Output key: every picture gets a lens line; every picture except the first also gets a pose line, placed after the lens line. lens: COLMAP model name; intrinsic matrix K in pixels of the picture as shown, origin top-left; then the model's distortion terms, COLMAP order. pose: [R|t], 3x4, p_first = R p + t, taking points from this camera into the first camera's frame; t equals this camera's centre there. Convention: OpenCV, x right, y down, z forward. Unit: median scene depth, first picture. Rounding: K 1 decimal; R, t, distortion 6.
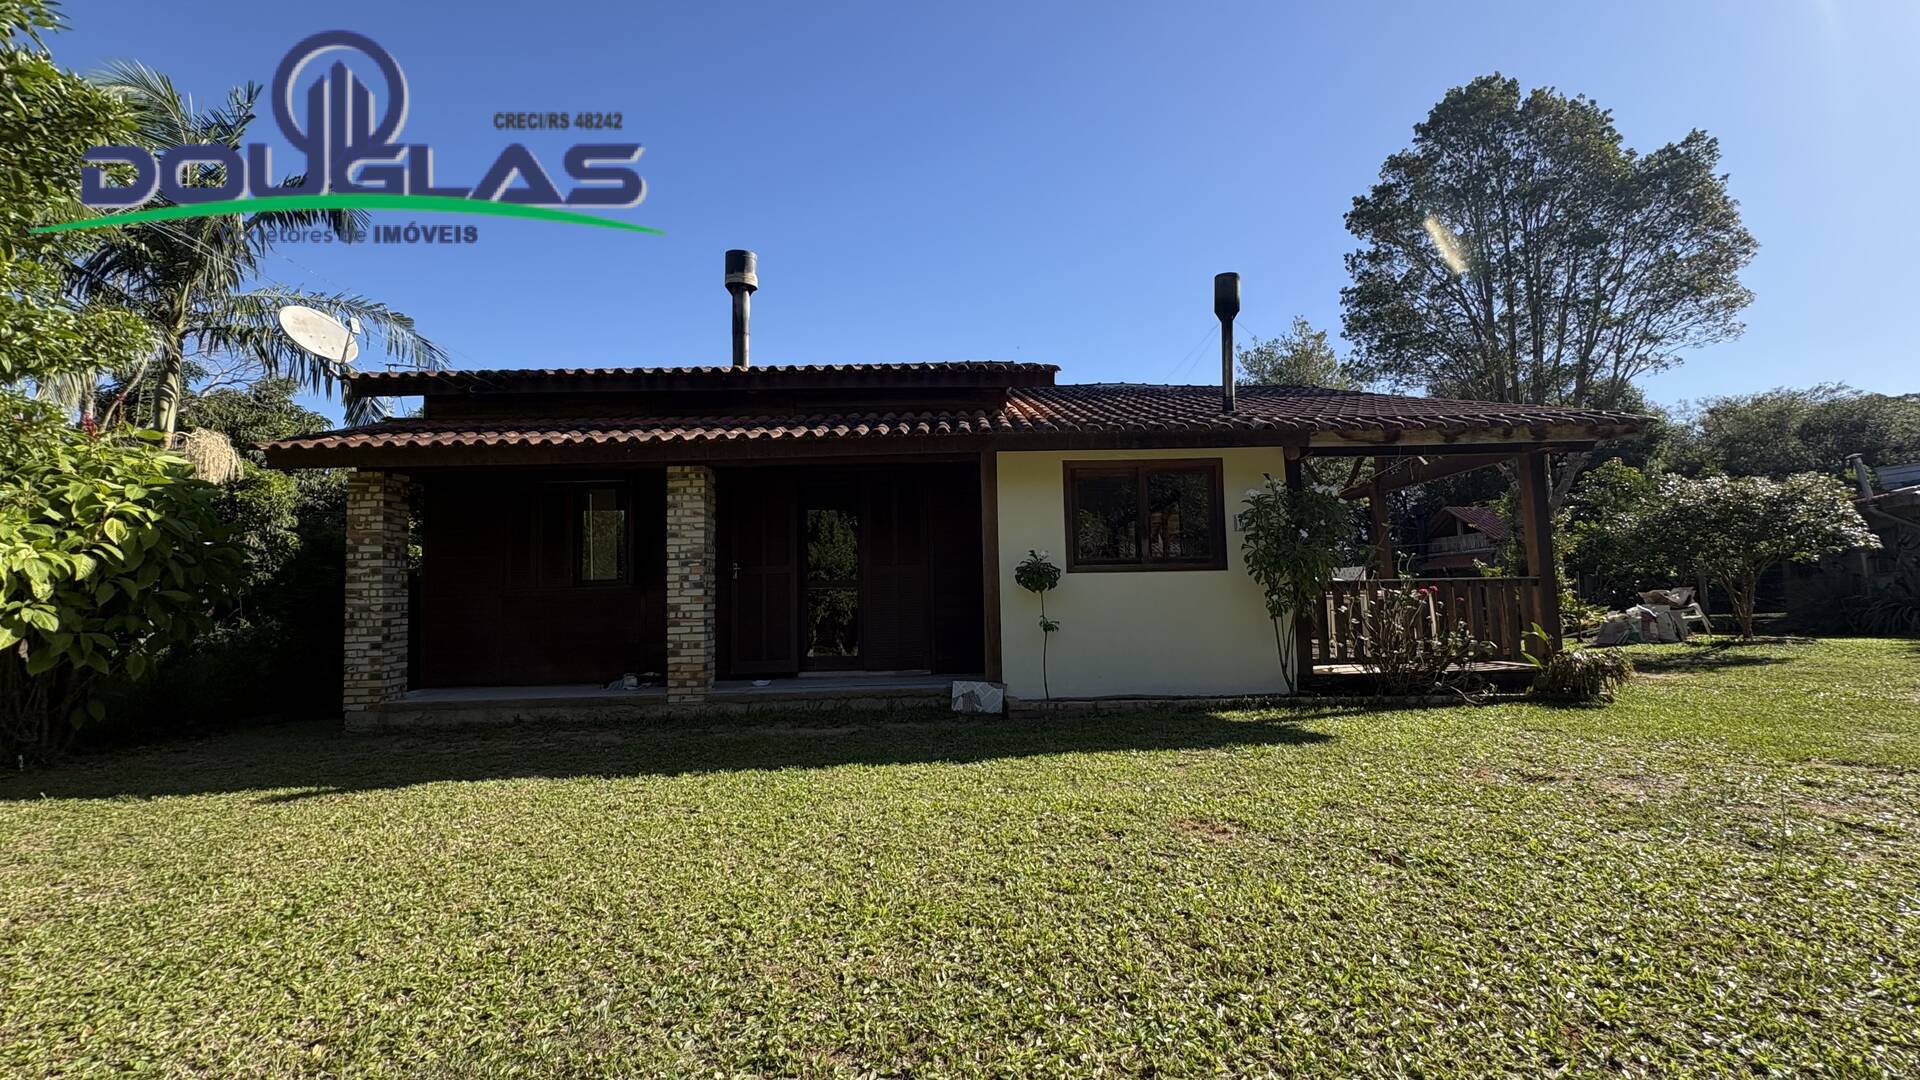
lens RADIAL K [[765.6, 0, 964.4], [0, 765.6, 544.7], [0, 0, 1]] dist [-0.000152, 0.000862]
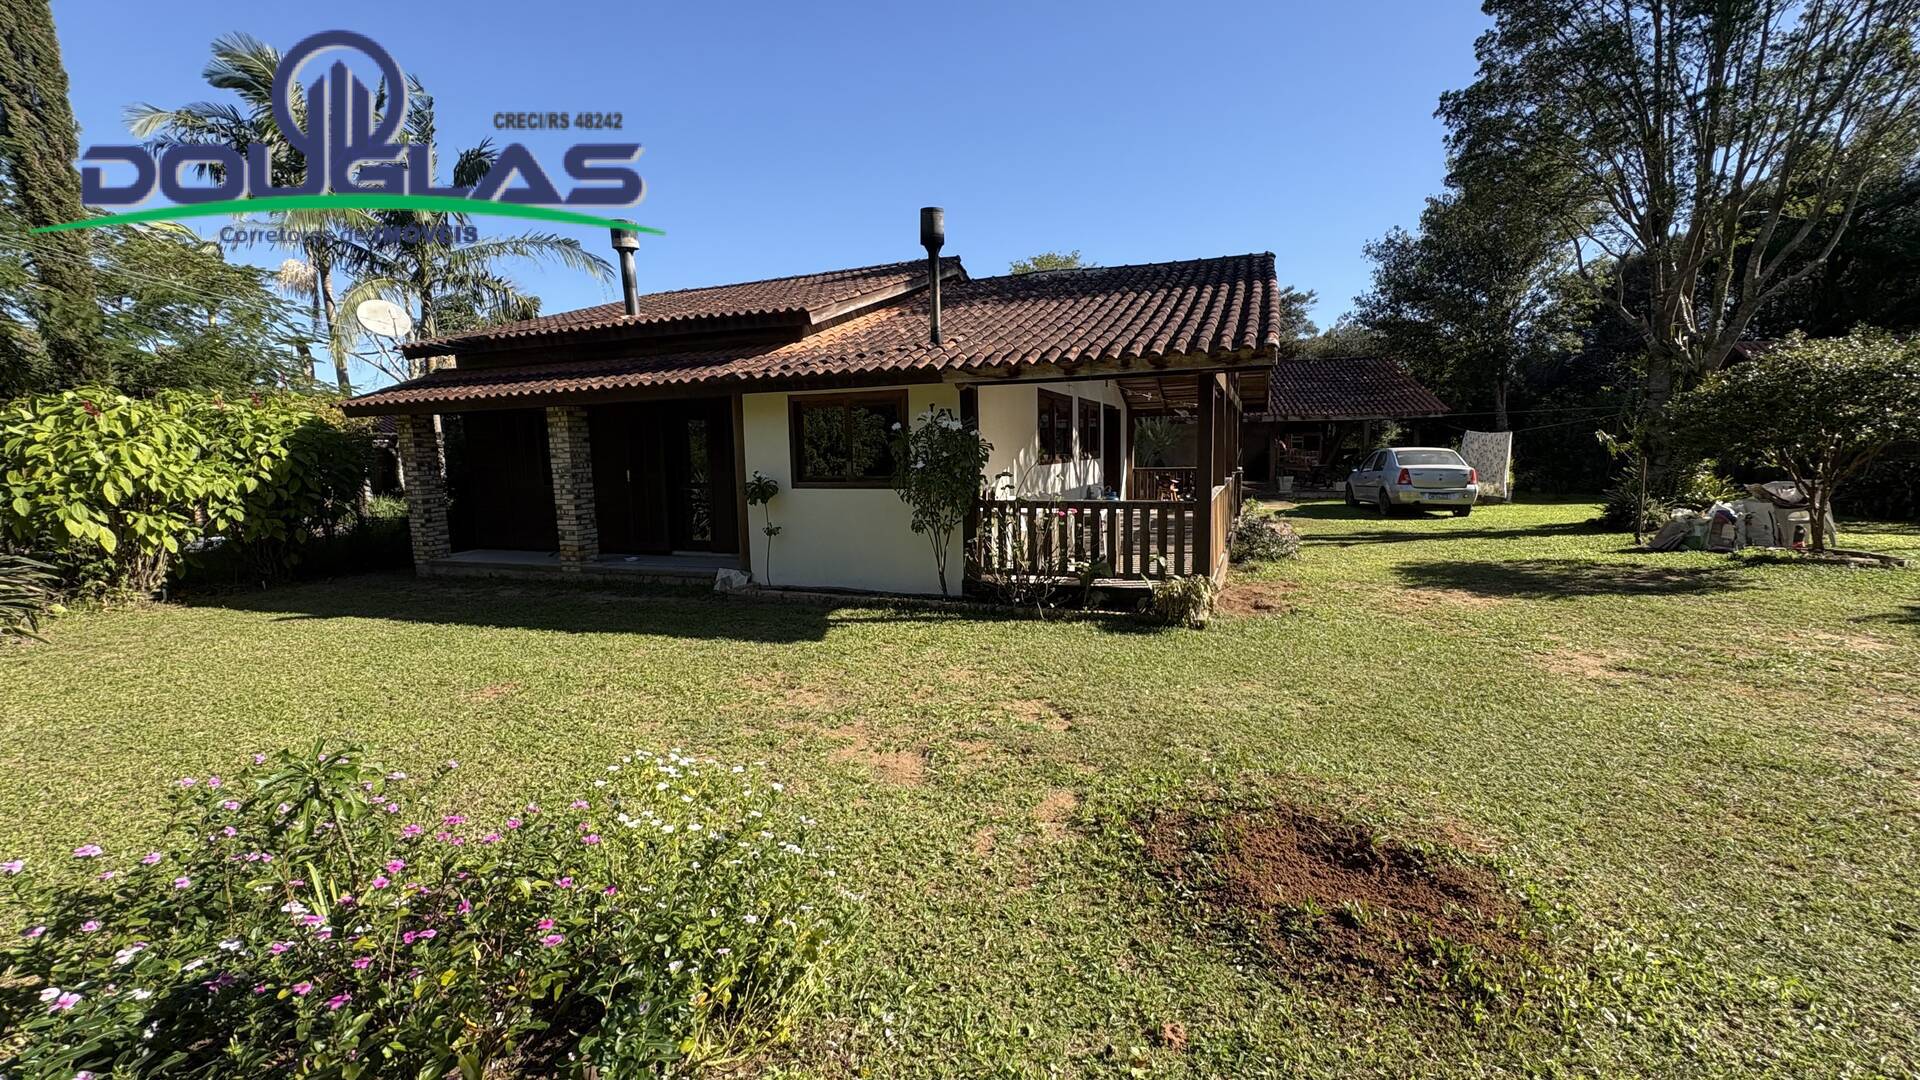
lens RADIAL K [[765.6, 0, 966.1], [0, 765.6, 541.0], [0, 0, 1]] dist [-0.000152, 0.000862]
pose [[0.928403, 0.047271, -0.368555, 0.873306], [0.028776, 0.979749, 0.198150, -0.119693], [0.370458, -0.194569, 0.908242, -0.042090]]
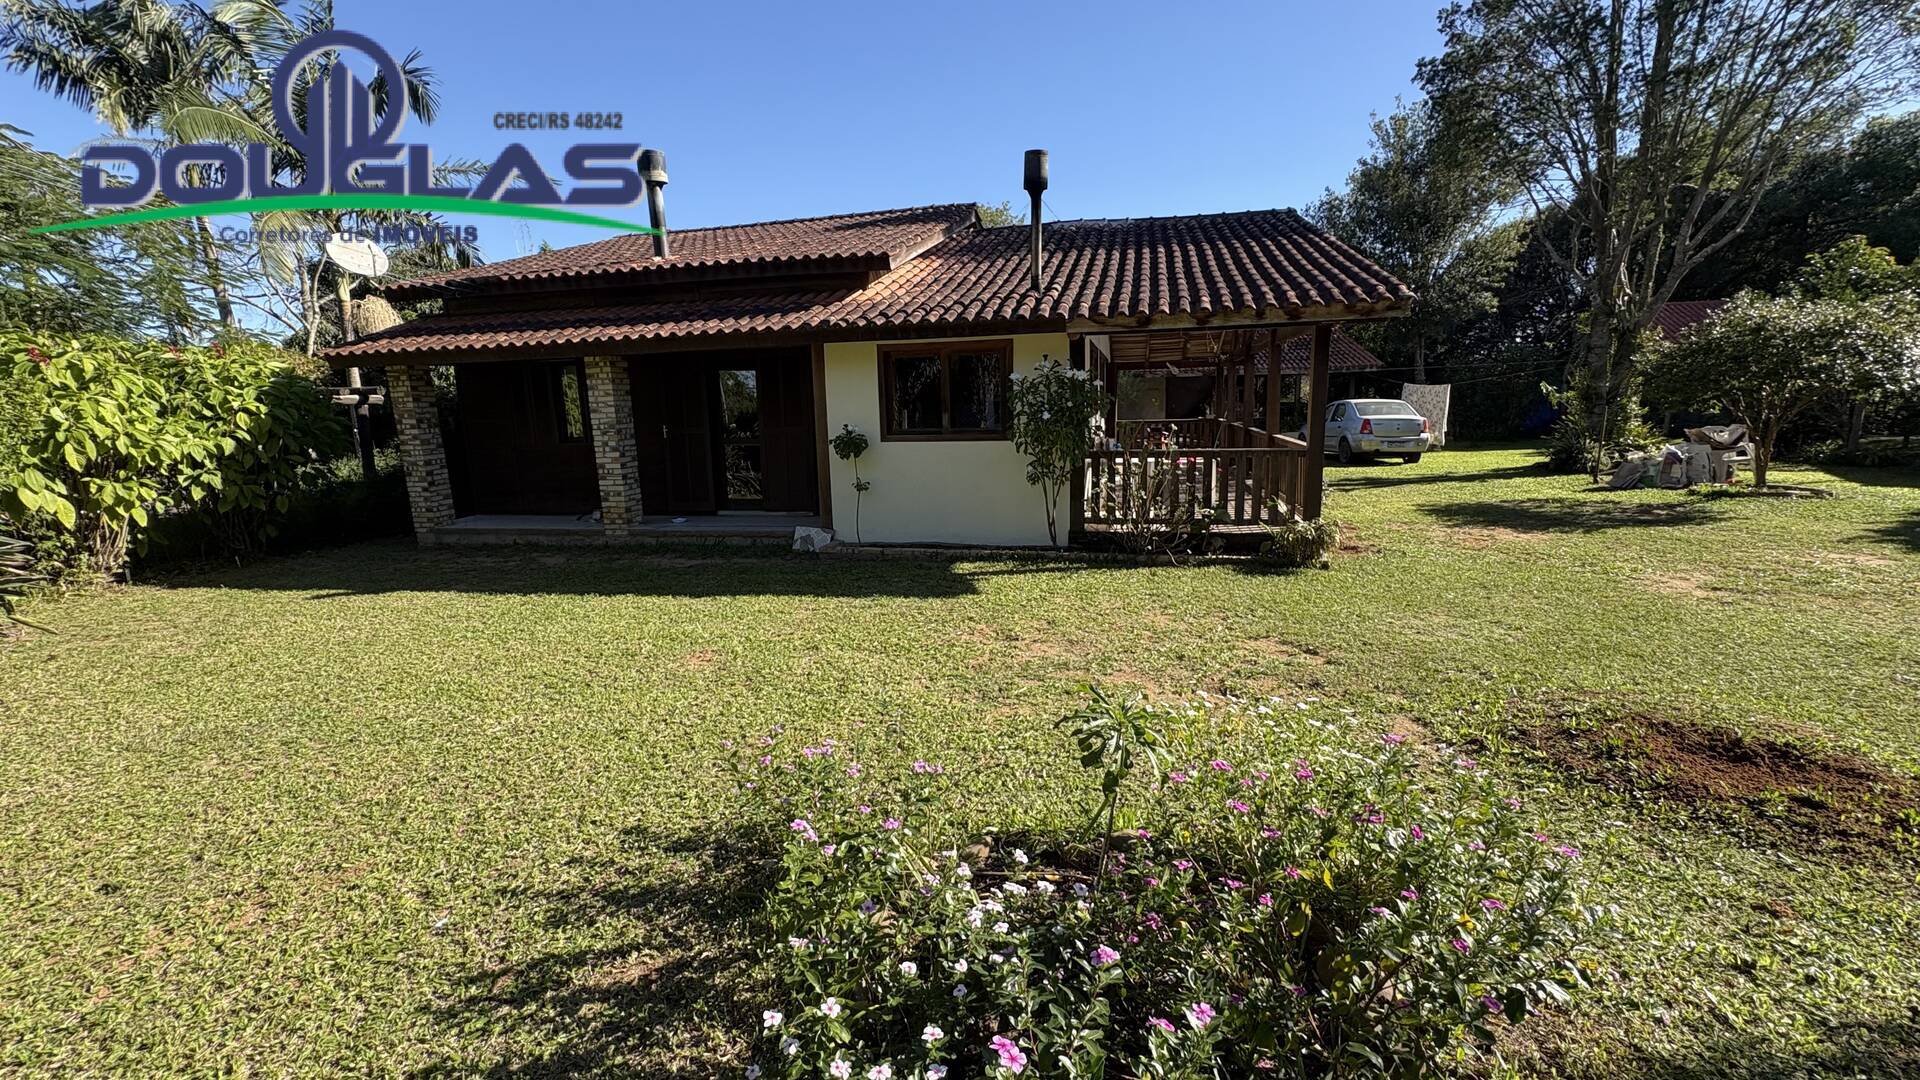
lens RADIAL K [[765.6, 0, 964.8], [0, 765.6, 537.9], [0, 0, 1]] dist [-0.000152, 0.000862]
pose [[0.971814, 0.038081, -0.232654, 0.557882], [0.022541, 0.967338, 0.252487, -0.120357], [0.234670, -0.250615, 0.939214, -0.142367]]
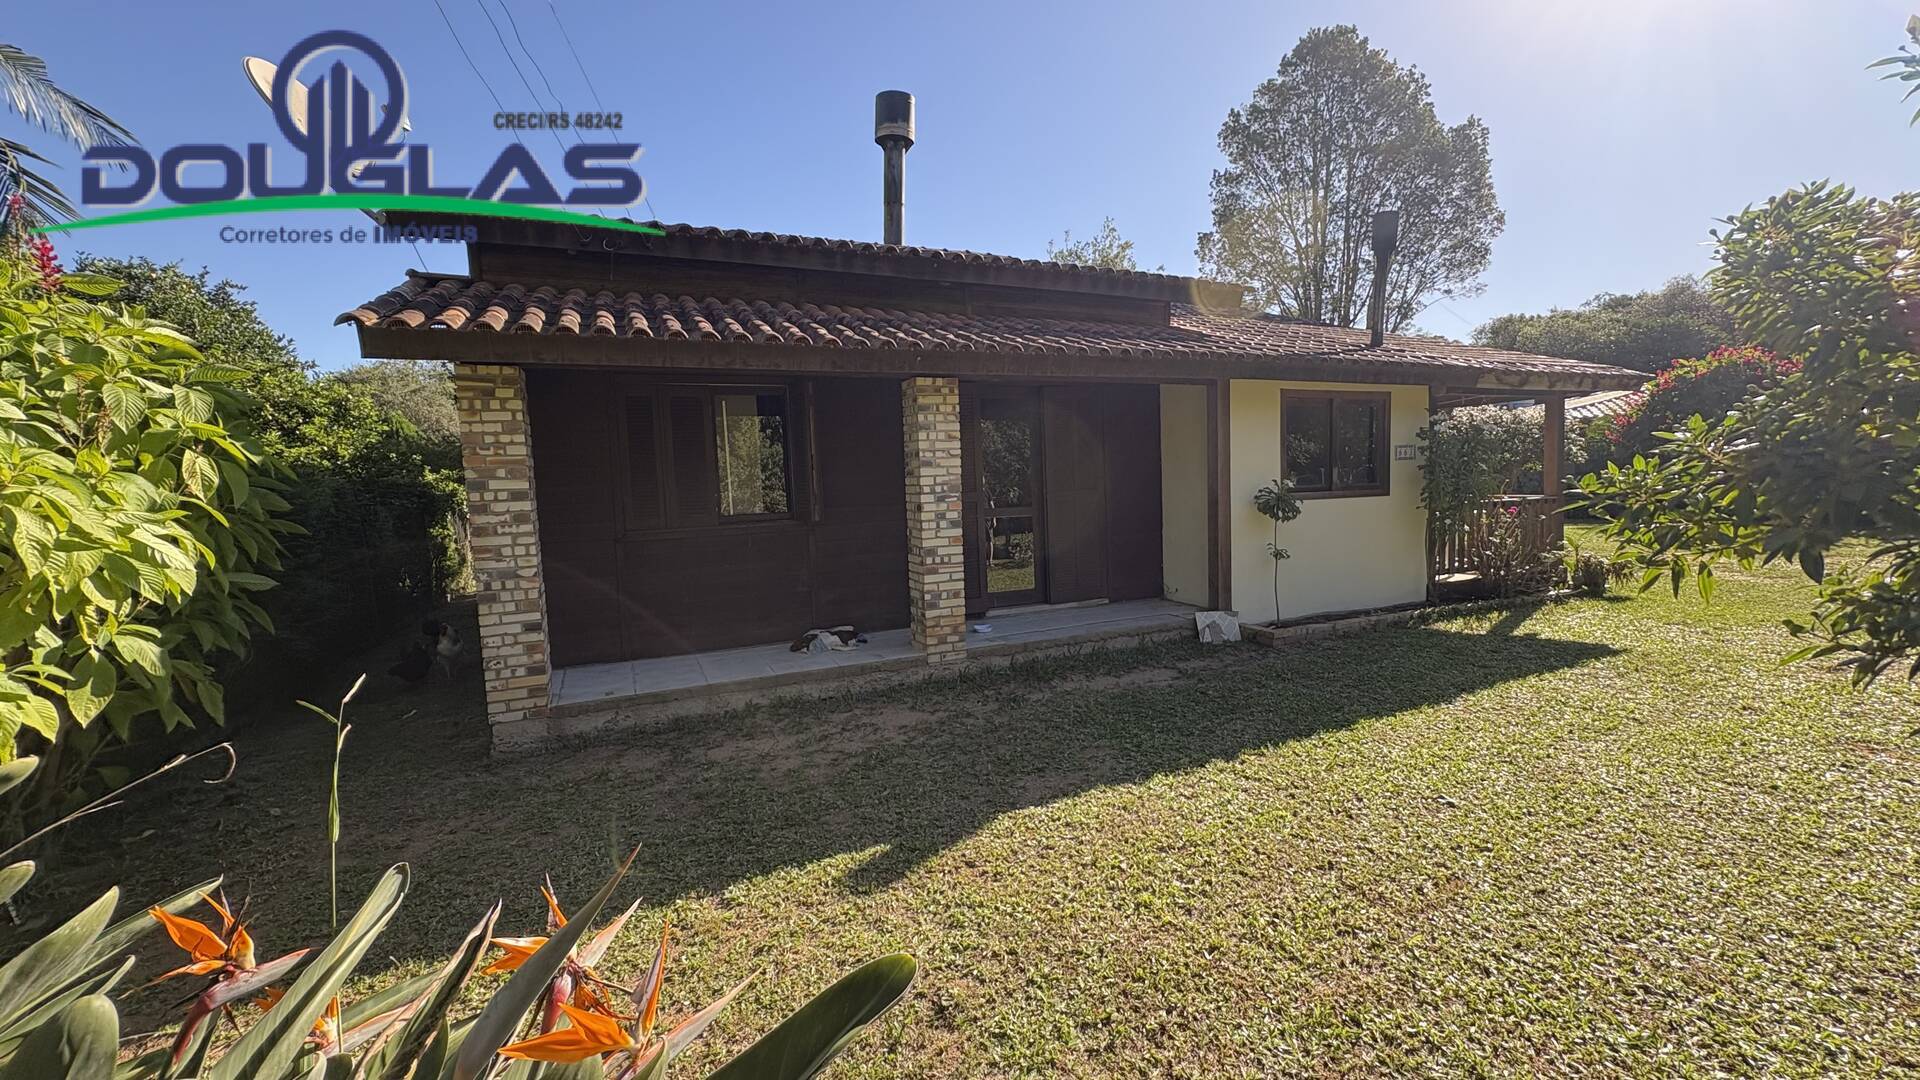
lens RADIAL K [[765.6, 0, 967.4], [0, 765.6, 547.6], [0, 0, 1]] dist [-0.000152, 0.000862]
pose [[0.917996, -0.042339, 0.394323, -0.671600], [-0.017176, 0.989108, 0.146188, -0.044575], [-0.396217, -0.140973, 0.907270, 0.231532]]
